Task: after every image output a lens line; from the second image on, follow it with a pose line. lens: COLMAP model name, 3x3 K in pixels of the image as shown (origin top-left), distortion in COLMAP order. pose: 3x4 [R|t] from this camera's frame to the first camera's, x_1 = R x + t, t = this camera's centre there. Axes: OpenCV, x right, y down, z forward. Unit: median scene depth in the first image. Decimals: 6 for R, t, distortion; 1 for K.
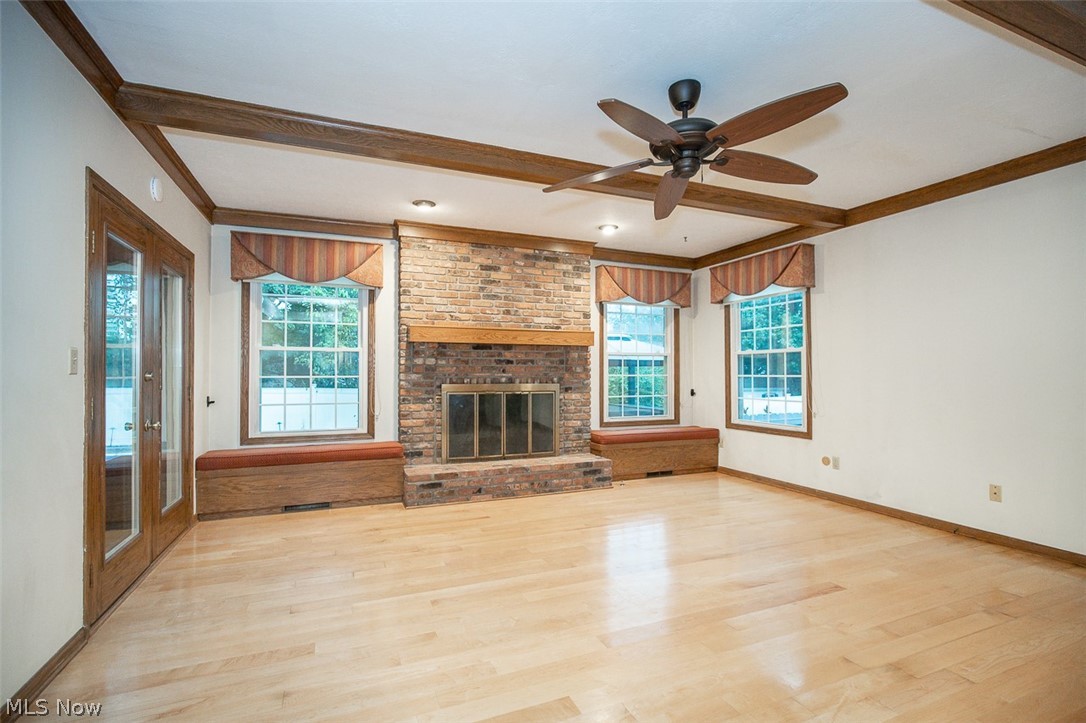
lens RADIAL K [[498.6, 0, 542.7], [0, 498.6, 375.4], [0, 0, 1]] dist [-0.000103, 0.000138]
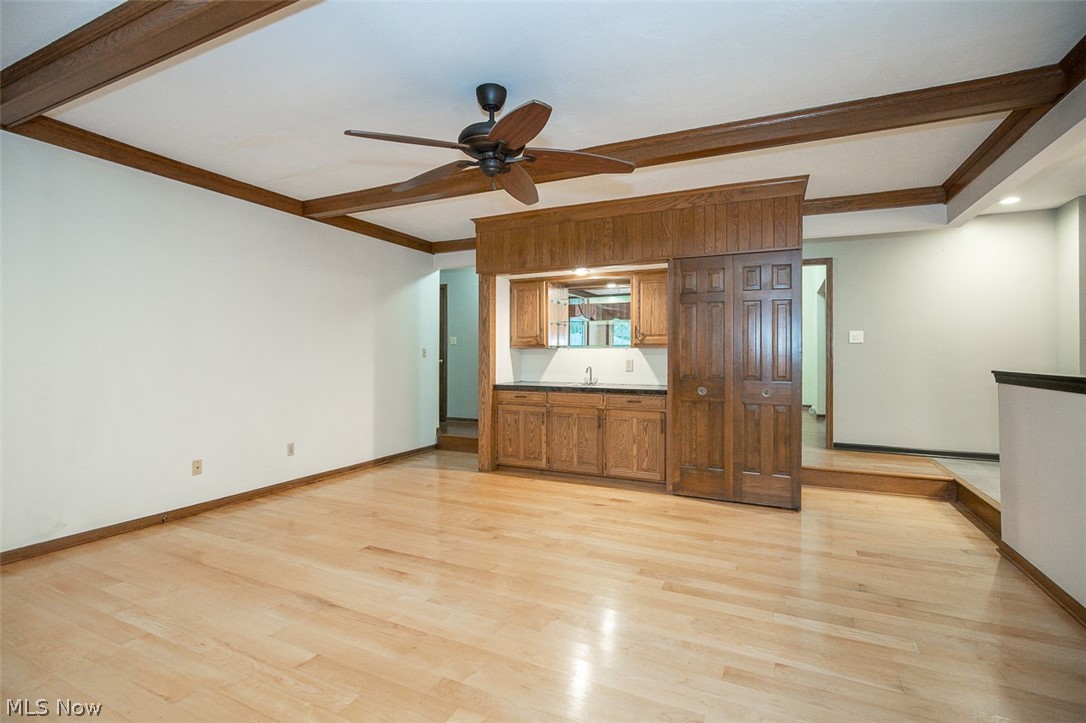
lens RADIAL K [[502.4, 0, 536.8], [0, 502.4, 358.4], [0, 0, 1]] dist [-0.000238, 0.000614]
pose [[-0.663422, -0.006191, 0.748220, -0.542758], [-0.003539, 0.999981, 0.005137, -0.015831], [-0.748237, 0.000760, -0.663431, 1.538963]]
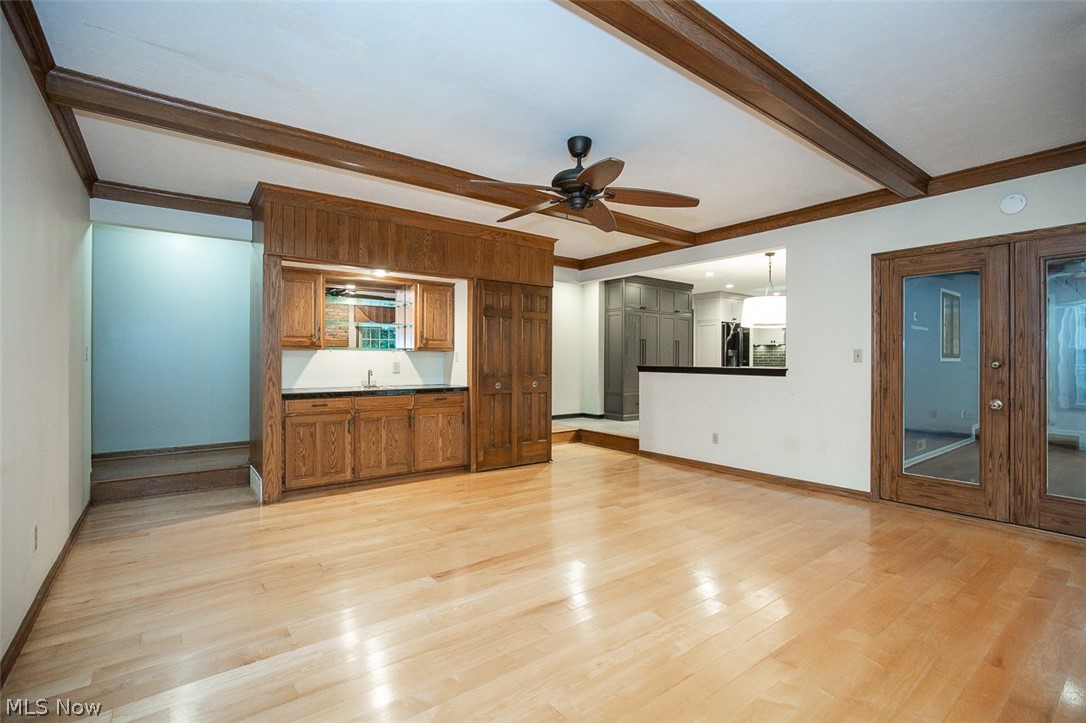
lens RADIAL K [[502.4, 0, 536.8], [0, 502.4, 358.4], [0, 0, 1]] dist [-0.000238, 0.000614]
pose [[-0.970740, -0.002102, -0.240124, 0.671871], [-0.001697, 0.999997, -0.001892, -0.012928], [0.240127, -0.001429, -0.970740, 2.127836]]
